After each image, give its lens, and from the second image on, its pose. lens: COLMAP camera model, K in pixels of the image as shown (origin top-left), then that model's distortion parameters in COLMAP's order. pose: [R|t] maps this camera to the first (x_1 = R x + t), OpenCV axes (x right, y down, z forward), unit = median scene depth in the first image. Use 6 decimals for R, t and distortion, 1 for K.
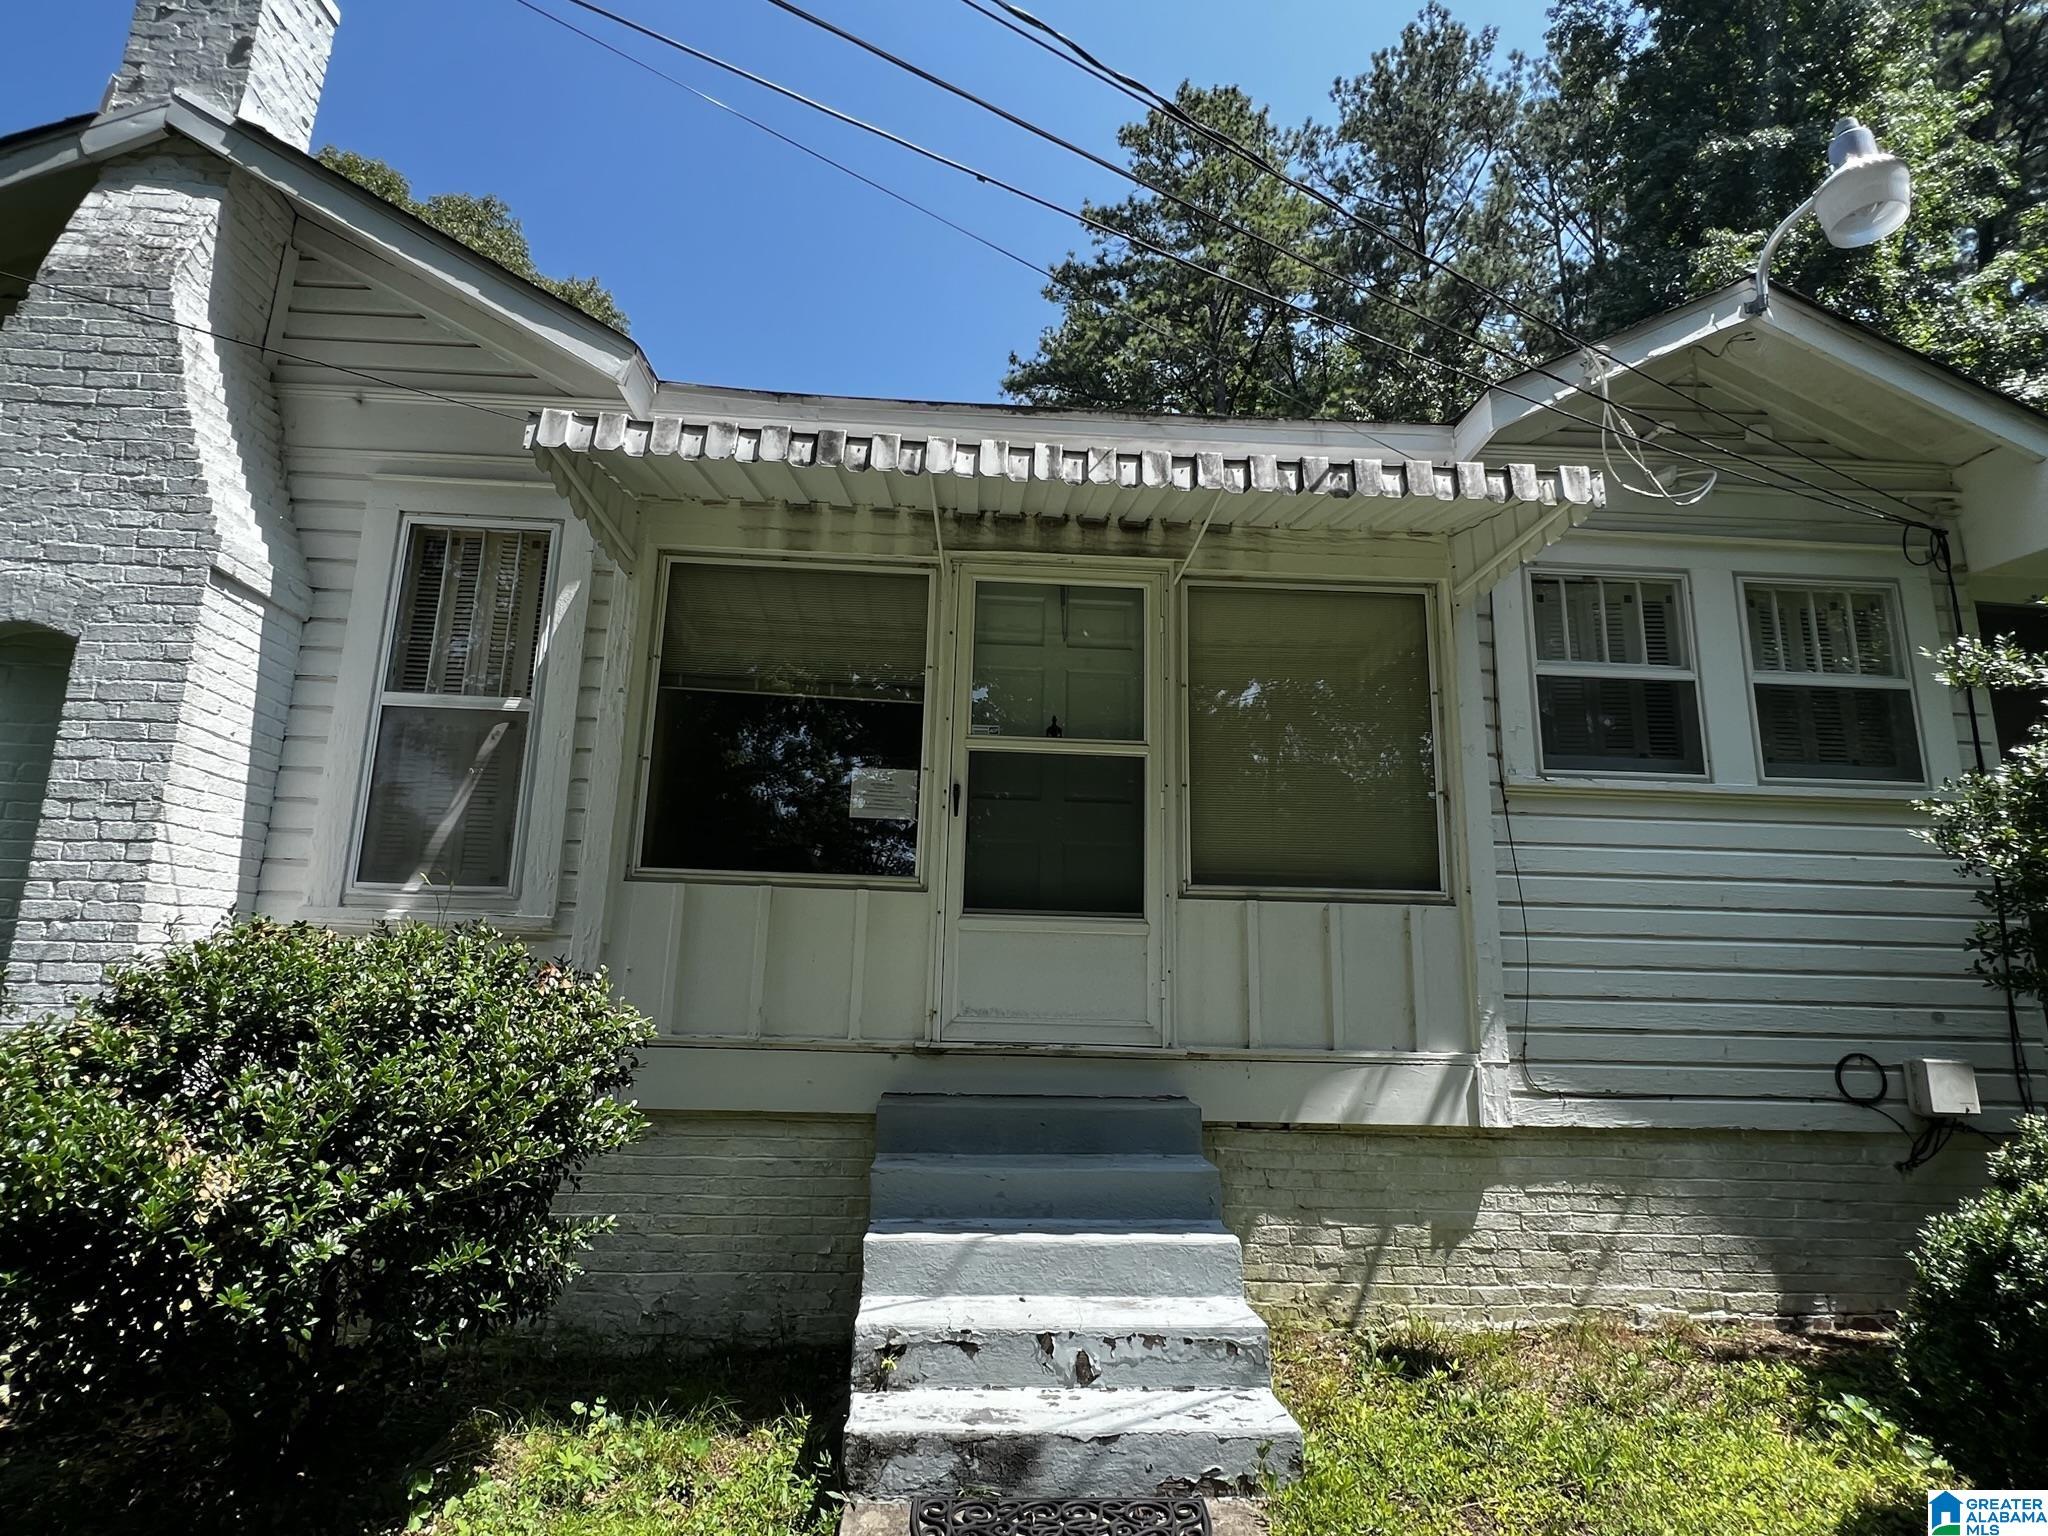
lens RADIAL K [[1142.5, 0, 1024.0], [0, 1142.5, 768.0], [0, 0, 1]] dist [-0.001478, -0.002913]
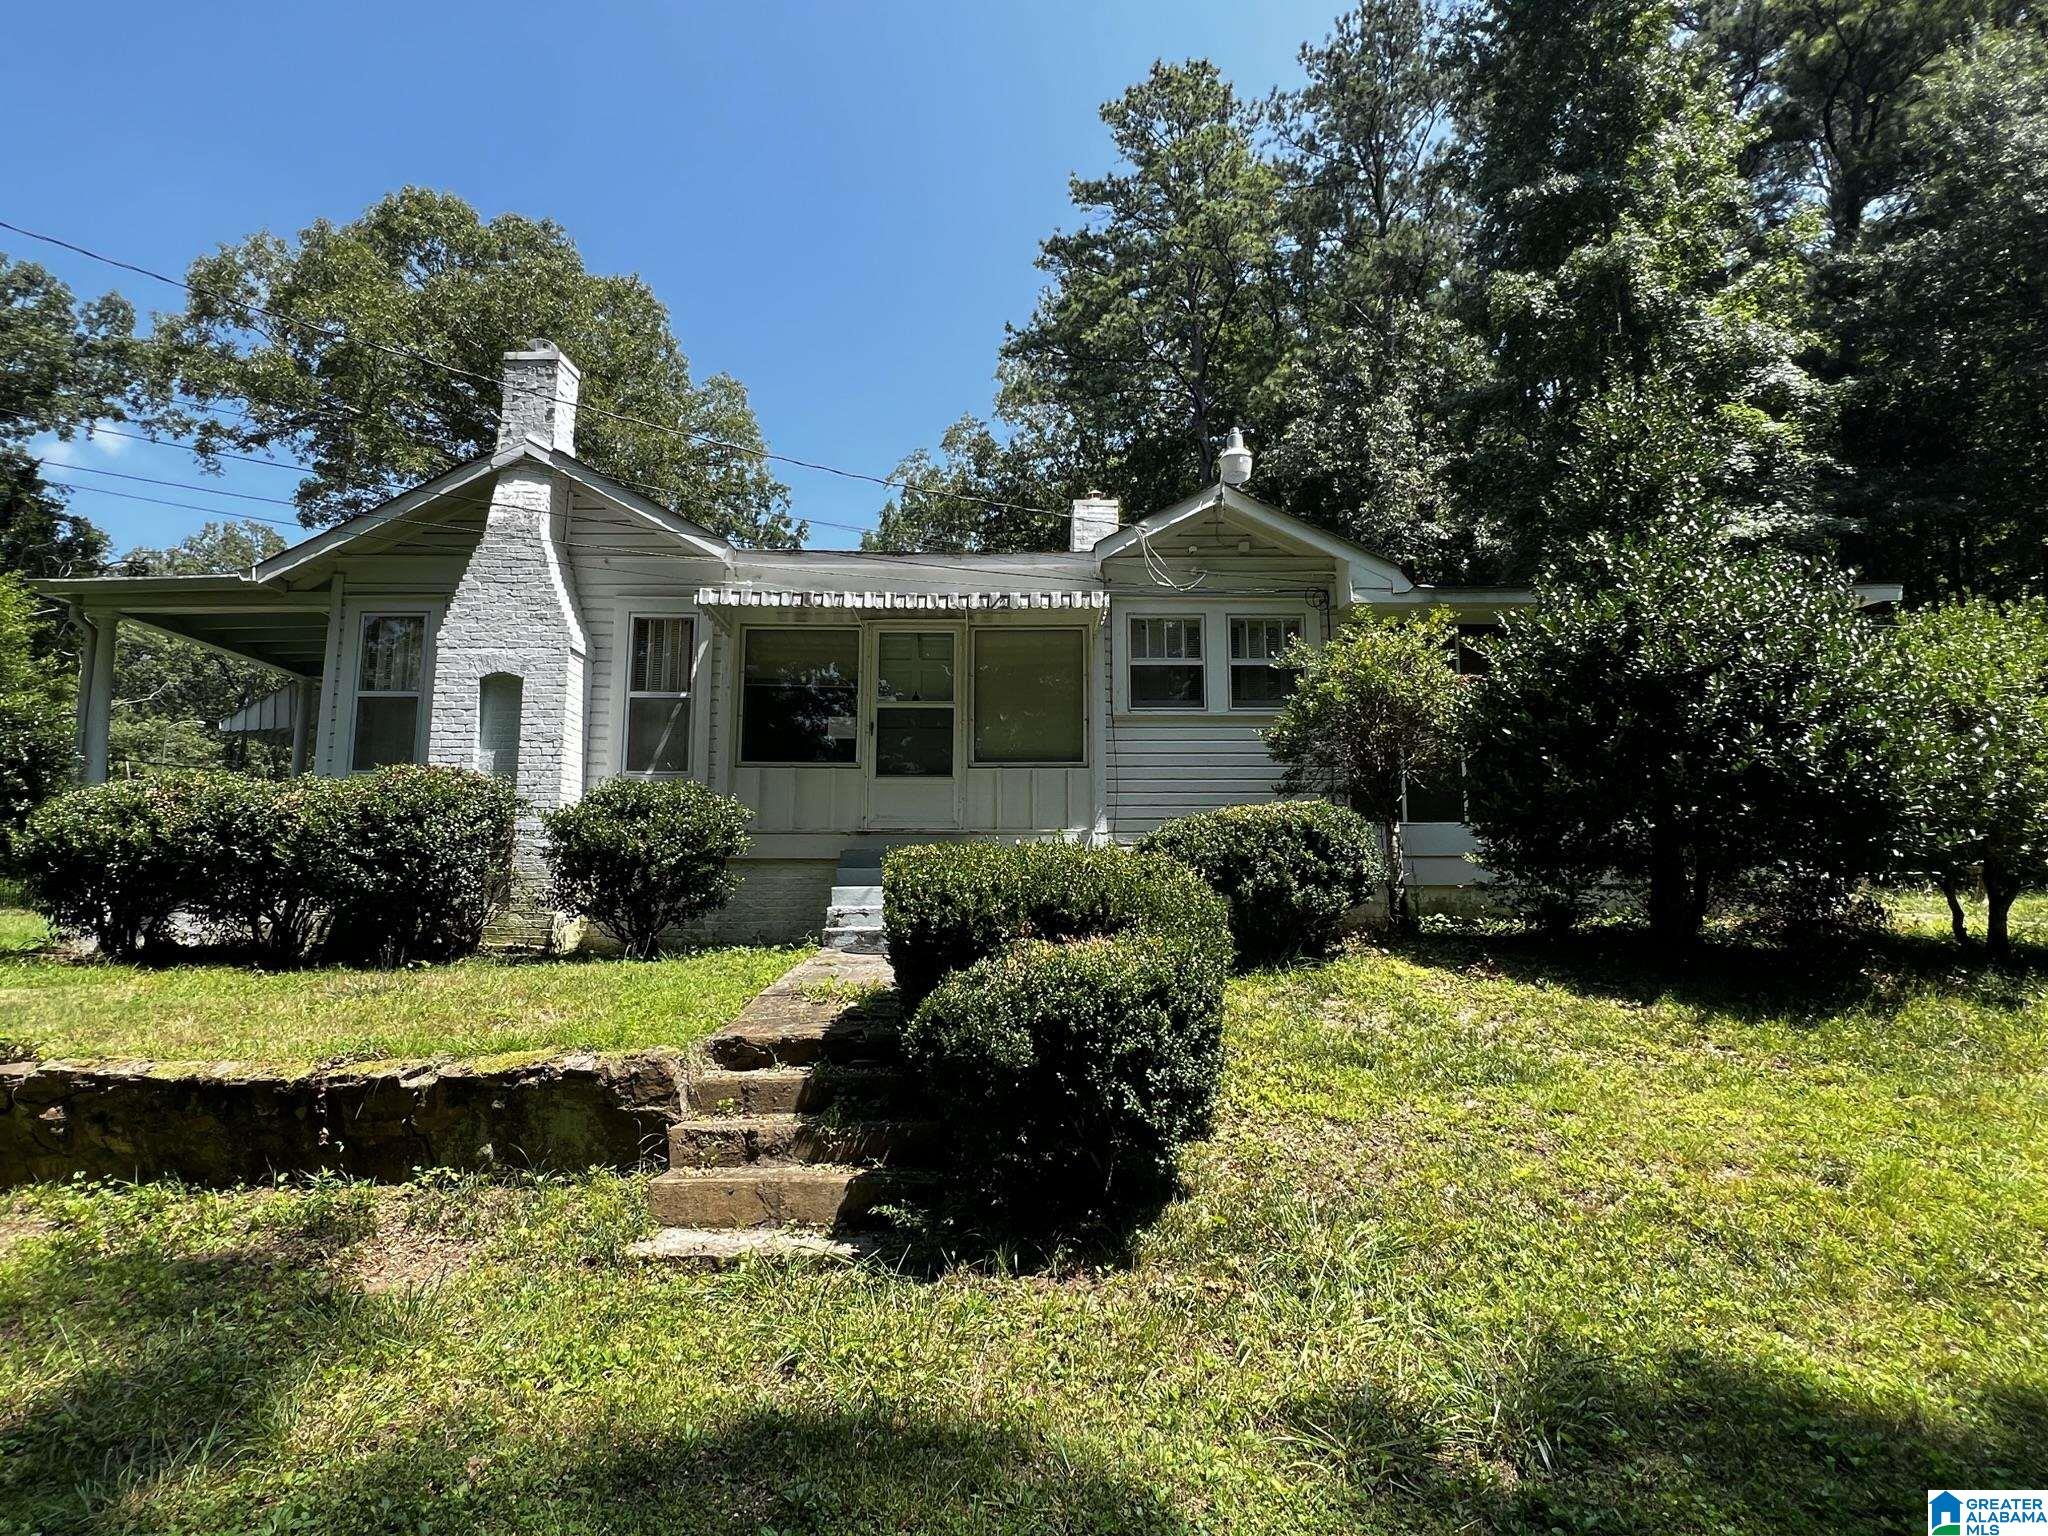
lens RADIAL K [[1142.5, 0, 1024.0], [0, 1142.5, 768.0], [0, 0, 1]] dist [-0.001478, -0.002913]
pose [[0.998720, -0.030857, -0.040088, 0.332766], [0.033547, 0.997103, 0.068267, -0.041303], [0.037865, -0.069525, 0.996861, -1.290591]]
